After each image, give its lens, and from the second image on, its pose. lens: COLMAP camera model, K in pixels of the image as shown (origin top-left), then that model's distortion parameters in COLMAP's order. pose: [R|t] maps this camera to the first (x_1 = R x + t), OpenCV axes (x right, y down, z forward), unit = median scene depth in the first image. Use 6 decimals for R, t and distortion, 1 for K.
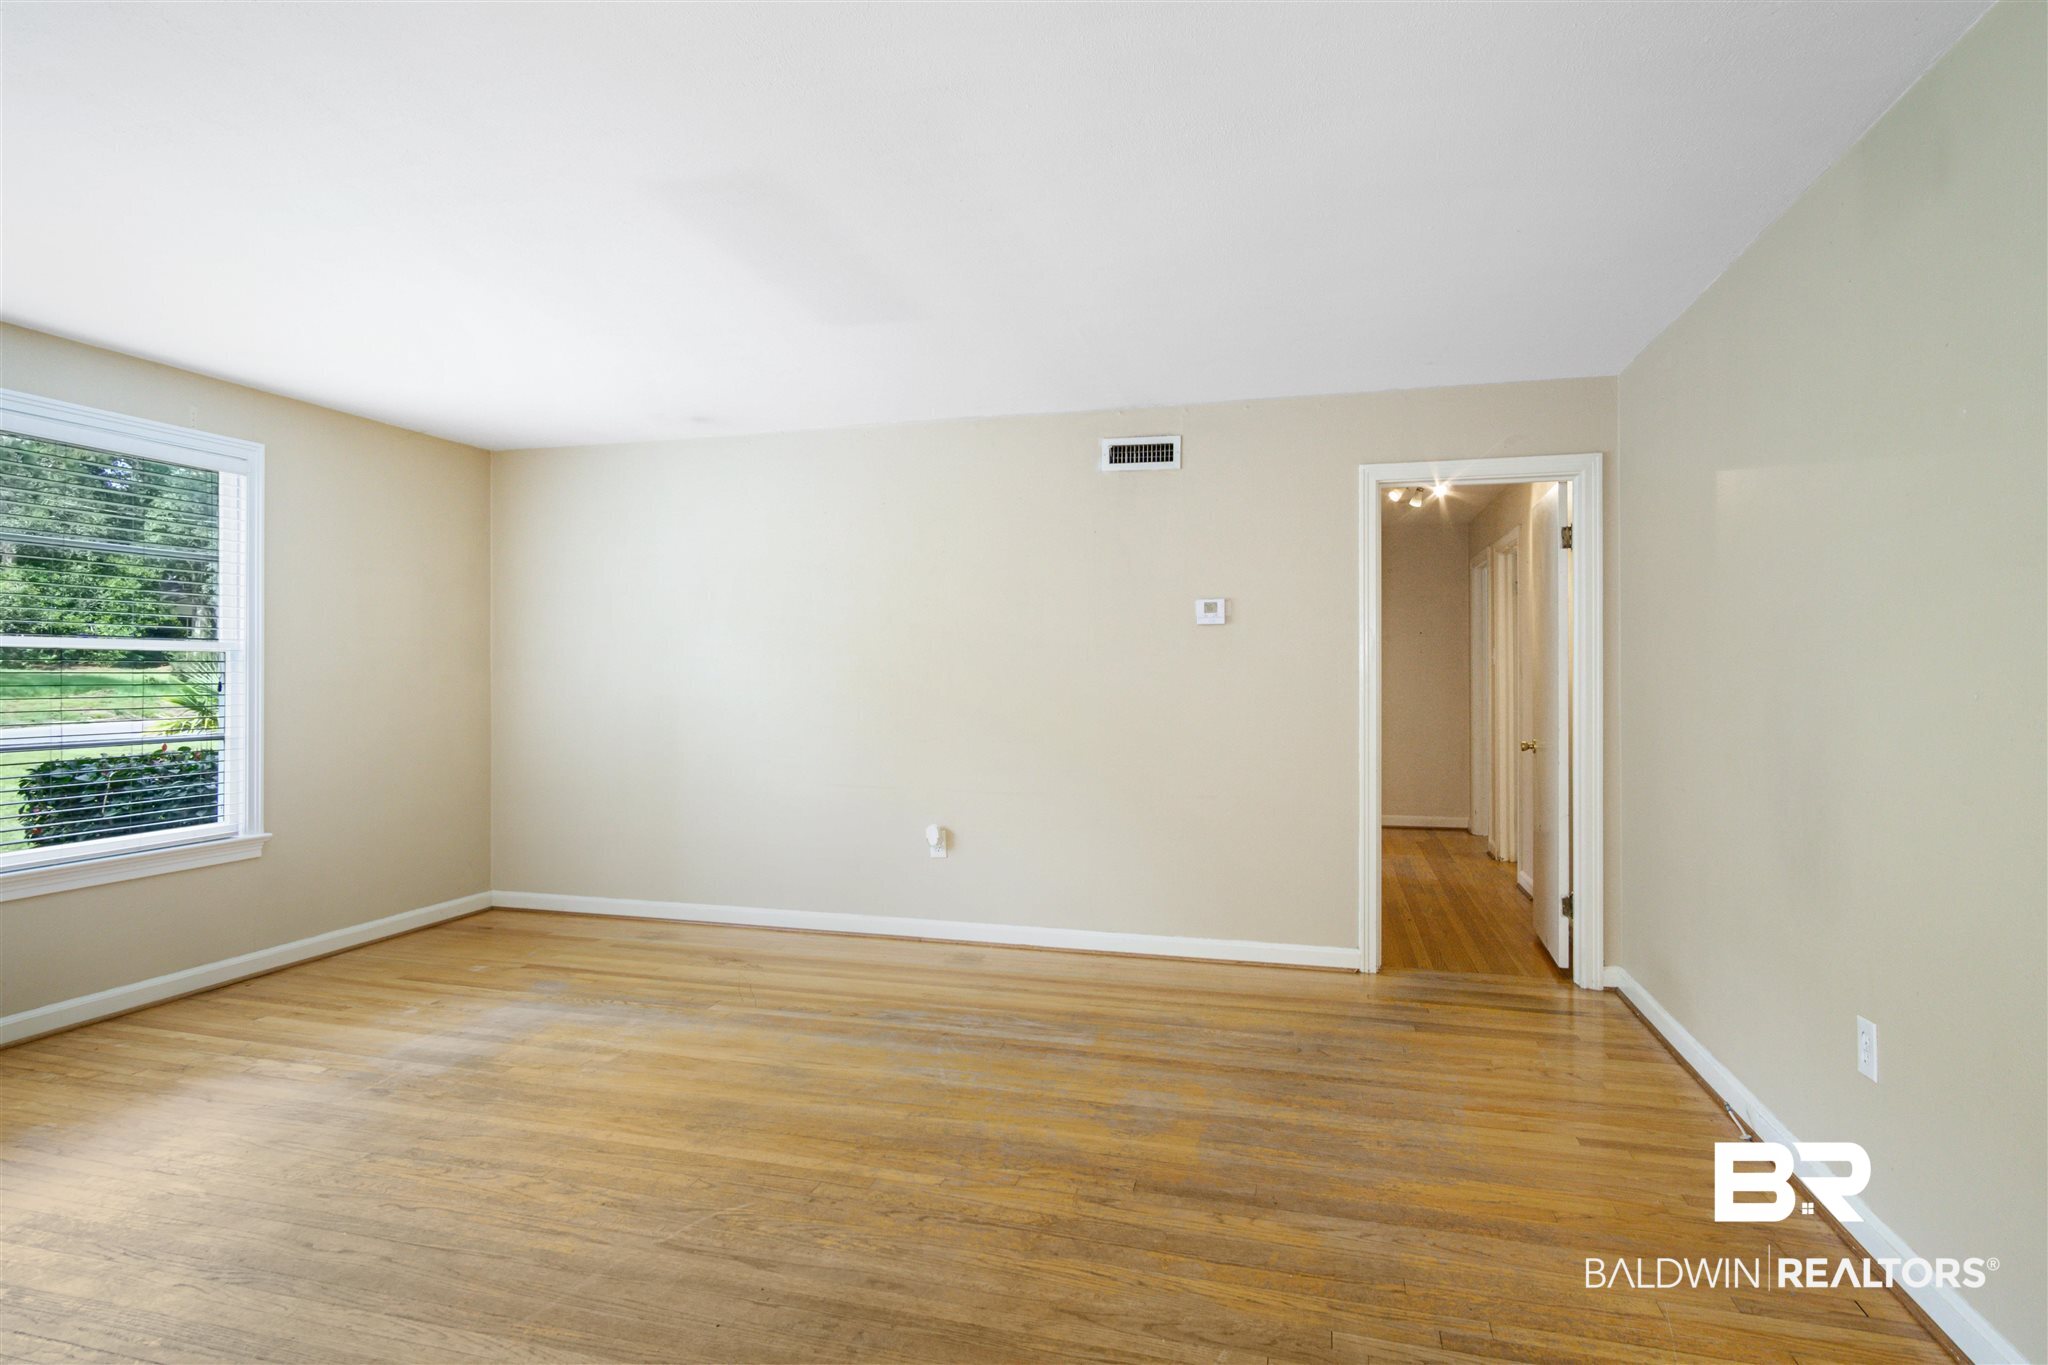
lens RADIAL K [[1104.1, 0, 1022.8], [0, 1104.1, 657.2], [0, 0, 1]] dist [-0.002916, -0.000181]
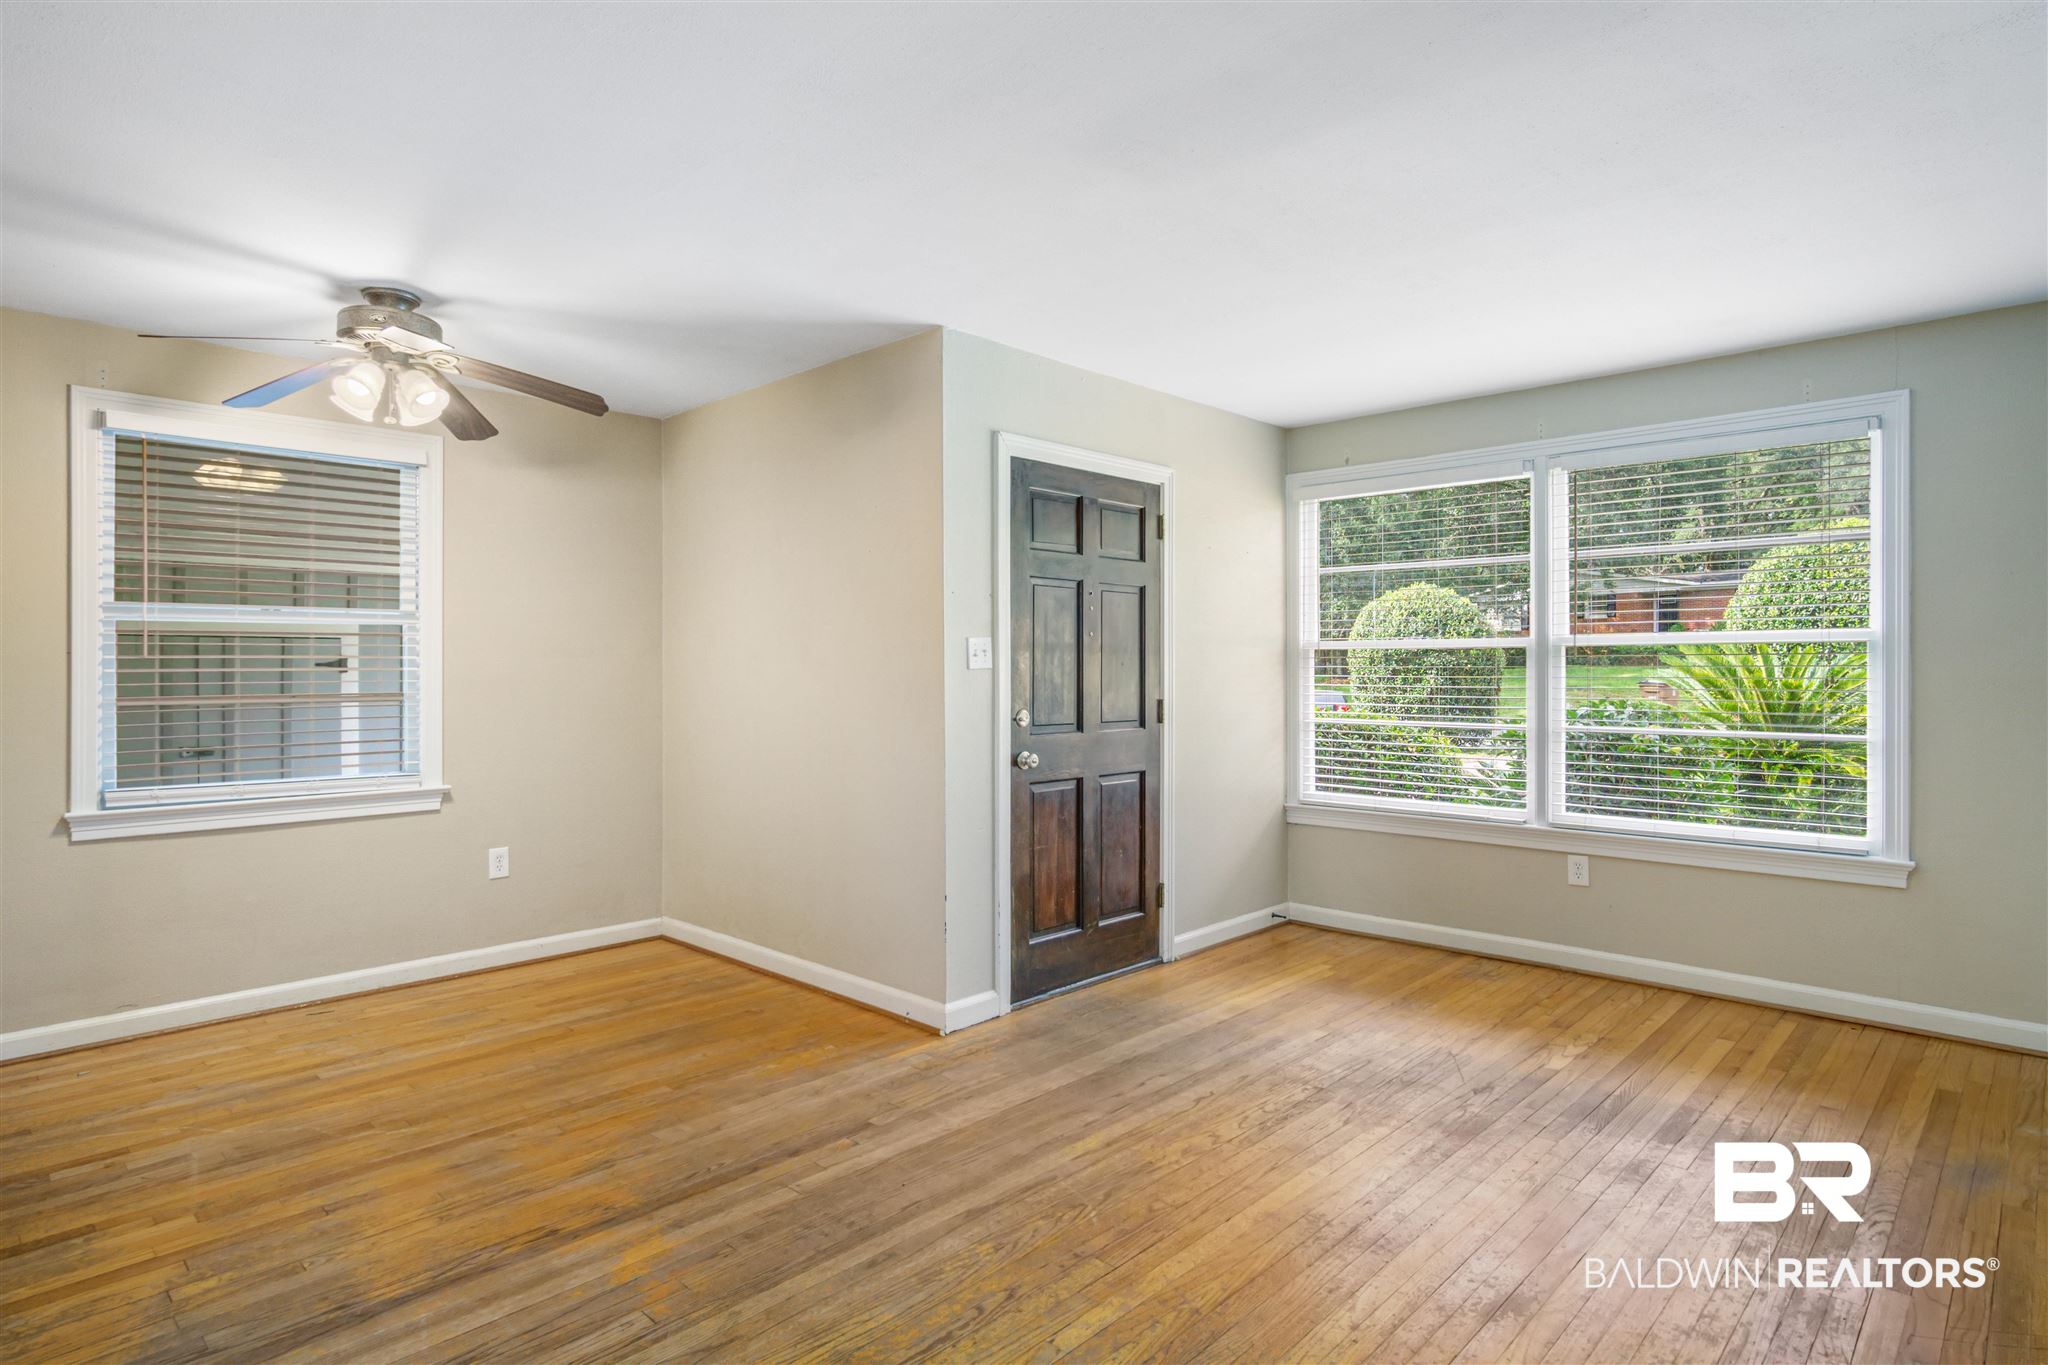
lens RADIAL K [[1109.0, 0, 996.1], [0, 1109.0, 679.0], [0, 0, 1]] dist [0.001044, 0.002224]
pose [[-0.493559, 0.012289, -0.869626, 0.434586], [0.013348, 0.999889, 0.006554, 0.011170], [0.869610, -0.008373, -0.493668, 0.974034]]
